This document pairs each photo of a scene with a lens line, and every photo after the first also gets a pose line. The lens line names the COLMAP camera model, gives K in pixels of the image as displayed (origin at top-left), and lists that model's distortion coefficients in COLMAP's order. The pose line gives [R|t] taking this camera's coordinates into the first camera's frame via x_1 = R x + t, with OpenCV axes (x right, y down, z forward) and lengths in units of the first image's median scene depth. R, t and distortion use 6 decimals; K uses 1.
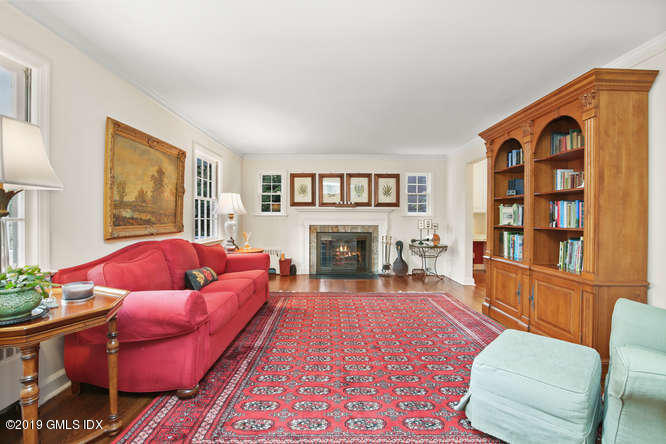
lens RADIAL K [[307.5, 0, 334.6], [0, 307.5, 219.4], [0, 0, 1]] dist [-0.016004, -0.000780]
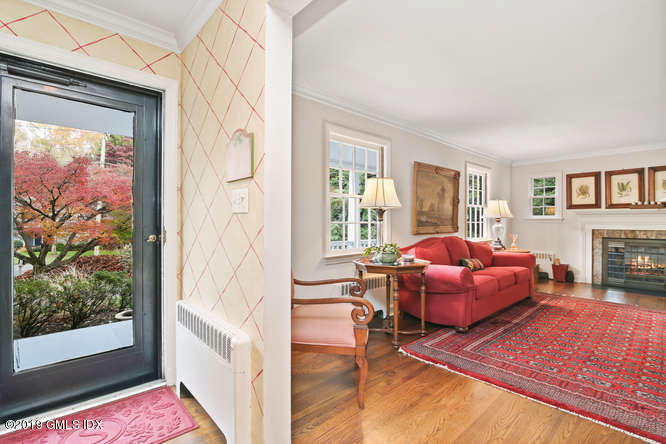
lens RADIAL K [[307.5, 0, 334.0], [0, 307.5, 220.8], [0, 0, 1]] dist [-0.016004, -0.000780]
pose [[0.667235, -0.001272, -0.744846, 0.132278], [-0.003010, 0.999986, -0.004405, -0.000368], [0.744841, 0.005181, 0.667222, -0.279721]]
